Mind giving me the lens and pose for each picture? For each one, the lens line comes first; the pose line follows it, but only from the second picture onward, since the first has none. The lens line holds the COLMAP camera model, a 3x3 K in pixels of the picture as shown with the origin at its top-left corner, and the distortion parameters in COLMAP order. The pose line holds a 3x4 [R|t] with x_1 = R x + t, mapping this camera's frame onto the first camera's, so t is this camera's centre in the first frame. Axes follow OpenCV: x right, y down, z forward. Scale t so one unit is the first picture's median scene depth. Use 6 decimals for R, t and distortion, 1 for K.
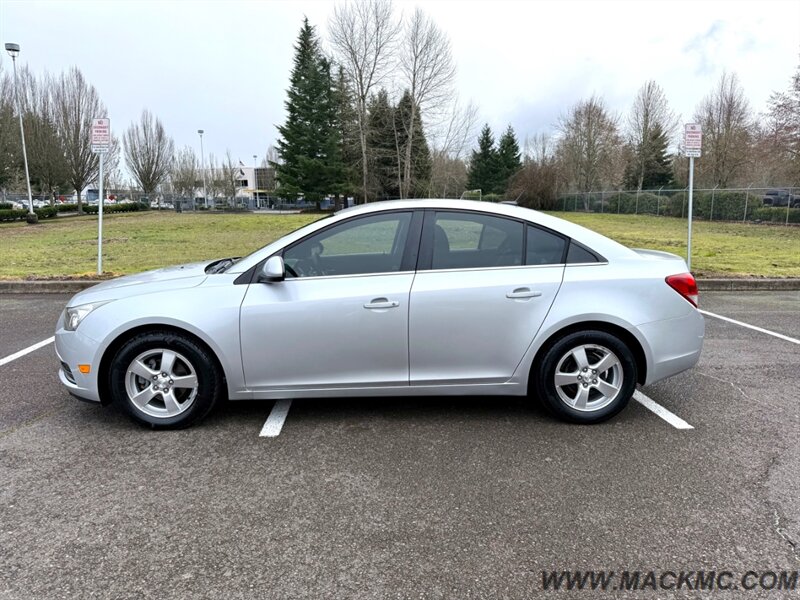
lens RADIAL K [[564.8, 0, 394.5], [0, 564.8, 304.5], [0, 0, 1]] dist [0.020562, -0.025997]
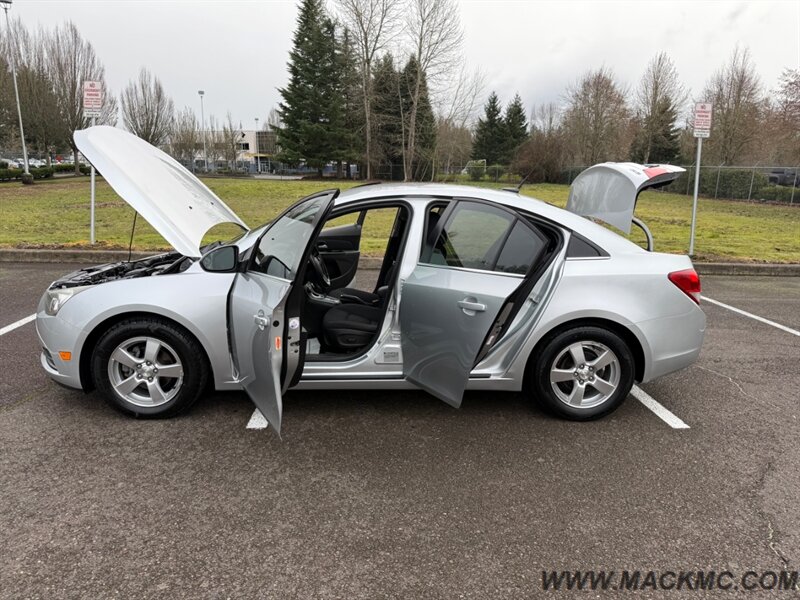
lens RADIAL K [[564.8, 0, 401.0], [0, 564.8, 304.4], [0, 0, 1]] dist [0.020562, -0.025997]
pose [[0.999685, 0.022759, 0.010553, 0.010166], [-0.023301, 0.998242, 0.054496, -0.032783], [-0.009294, -0.054724, 0.998458, 0.029529]]
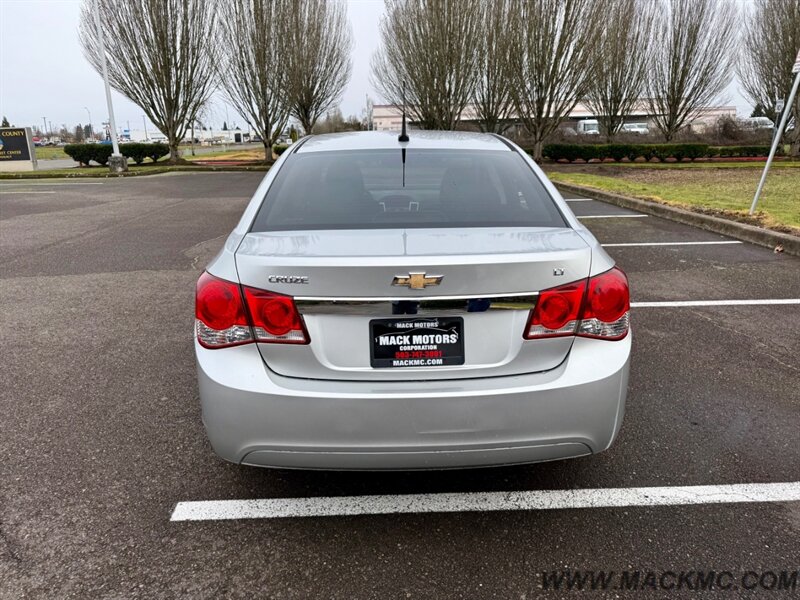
lens RADIAL K [[564.8, 0, 401.2], [0, 564.8, 286.3], [0, 0, 1]] dist [0.020562, -0.025997]
pose [[-0.008254, 0.252403, -0.967587, 0.902542], [-0.162810, 0.954369, 0.250344, -0.180357], [0.986623, 0.159599, 0.033217, 1.020591]]
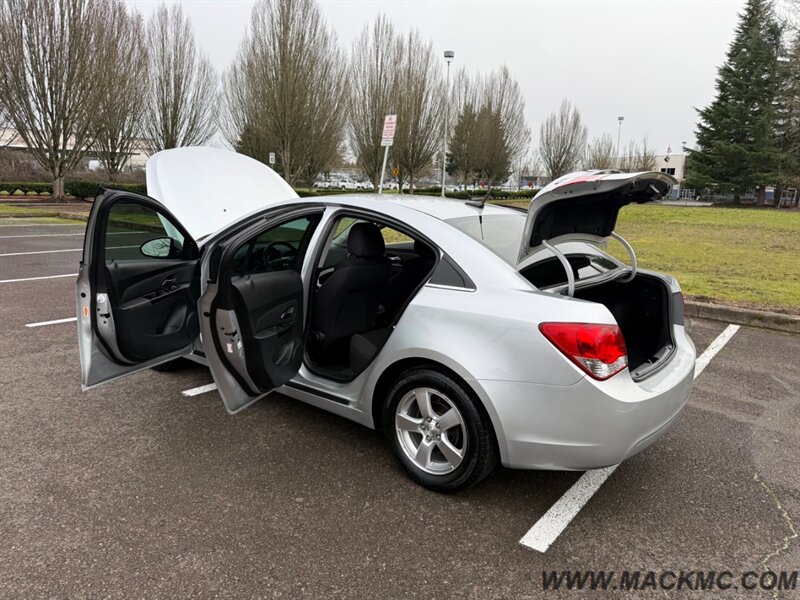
lens RADIAL K [[564.8, 0, 400.1], [0, 564.8, 302.9], [0, 0, 1]] dist [0.020562, -0.025997]
pose [[0.758272, 0.161248, -0.631683, 0.670381], [-0.149965, 0.986088, 0.071698, -0.082135], [0.634456, 0.040364, 0.771904, 0.315058]]
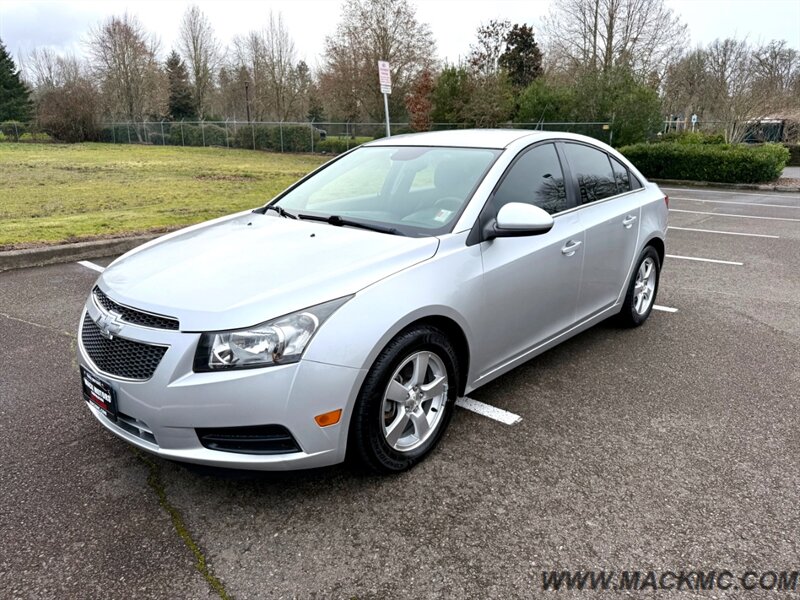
lens RADIAL K [[564.8, 0, 400.3], [0, 564.8, 306.7], [0, 0, 1]] dist [0.020562, -0.025997]
pose [[0.697479, -0.199650, 0.688231, -0.733939], [0.117370, 0.979263, 0.165129, -0.075093], [-0.706928, -0.034396, 0.706449, 0.447324]]
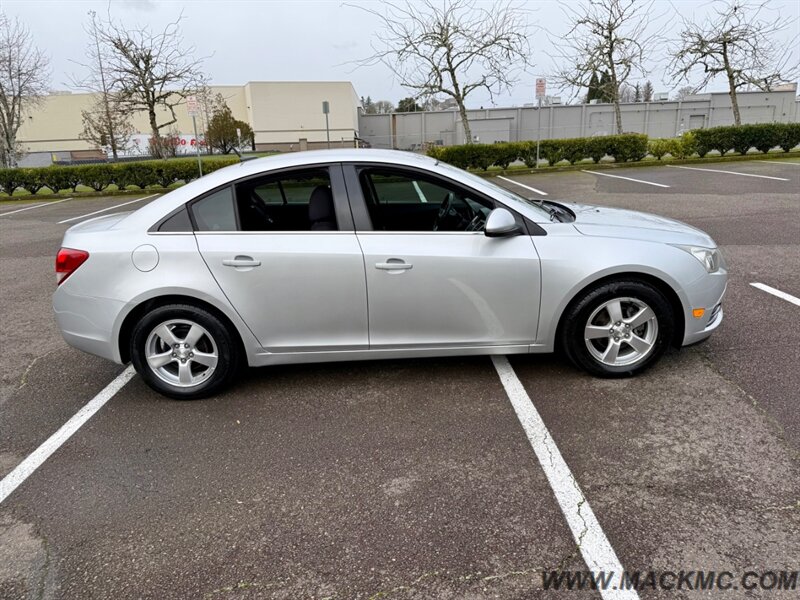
lens RADIAL K [[564.8, 0, 393.8], [0, 564.8, 299.4], [0, 0, 1]] dist [0.020562, -0.025997]
pose [[-0.998213, 0.037457, 0.046561, -0.071473], [0.054198, 0.895675, 0.441394, -0.377284], [-0.025170, 0.443128, -0.896105, 1.967970]]
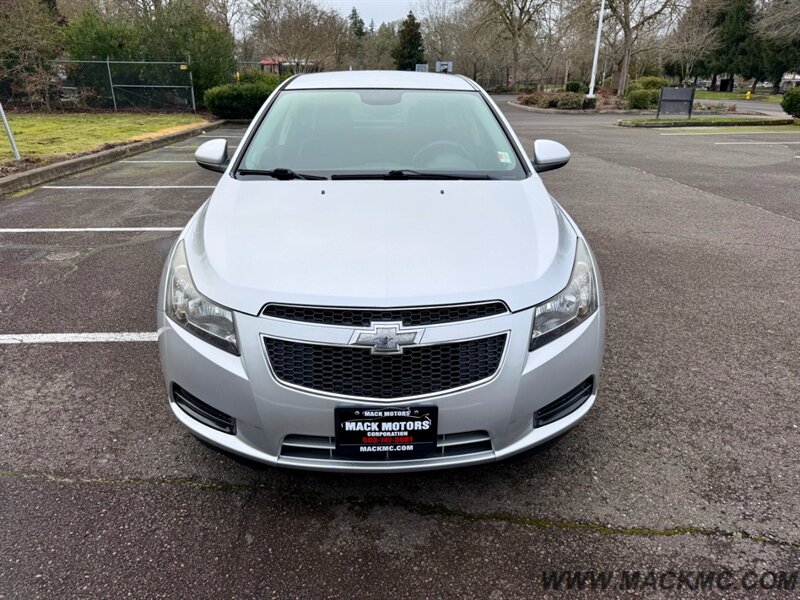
lens RADIAL K [[564.8, 0, 404.6], [0, 564.8, 303.6], [0, 0, 1]] dist [0.020562, -0.025997]
pose [[-0.004116, -0.364333, 0.931260, -0.924833], [0.168096, 0.917764, 0.359796, -0.166950], [-0.985762, 0.158022, 0.057465, 0.978474]]
